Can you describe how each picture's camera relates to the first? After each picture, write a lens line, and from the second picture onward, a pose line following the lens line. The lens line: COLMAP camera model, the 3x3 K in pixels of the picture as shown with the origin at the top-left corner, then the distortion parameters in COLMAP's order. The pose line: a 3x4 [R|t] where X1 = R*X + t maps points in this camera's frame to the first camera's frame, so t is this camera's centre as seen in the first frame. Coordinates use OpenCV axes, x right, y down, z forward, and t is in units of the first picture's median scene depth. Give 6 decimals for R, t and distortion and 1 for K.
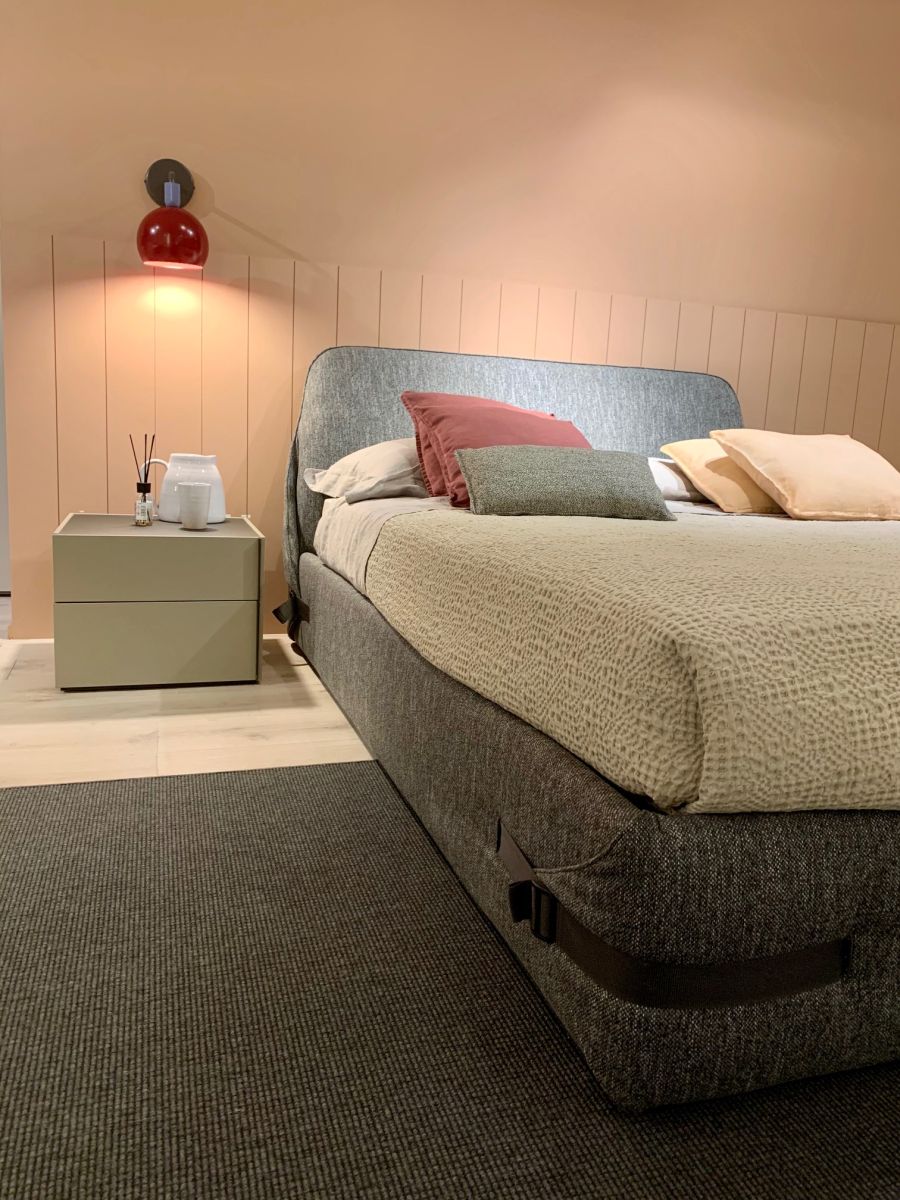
lens RADIAL K [[906.0, 0, 454.1], [0, 906.0, 593.6], [0, 0, 1]] dist [0.015036, -0.002383]
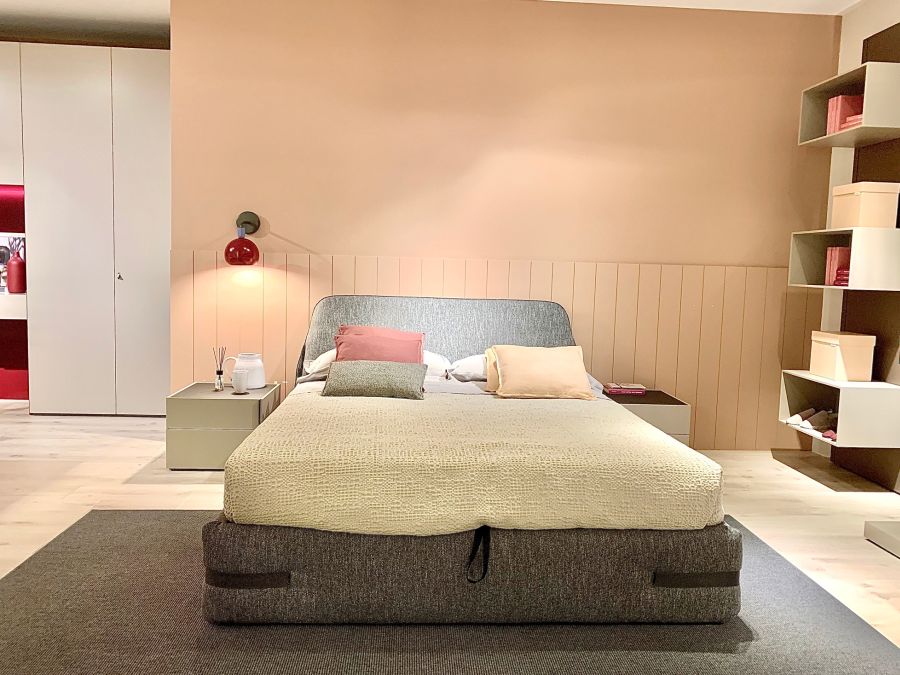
lens RADIAL K [[679.5, 0, 444.9], [0, 679.5, 338.2], [0, 0, 1]] dist [0.015036, -0.002383]
pose [[0.968550, 0.000143, -0.248817, 0.522841], [-0.023453, 0.995600, -0.090723, -0.062432], [0.247709, 0.093706, 0.964292, -0.368859]]
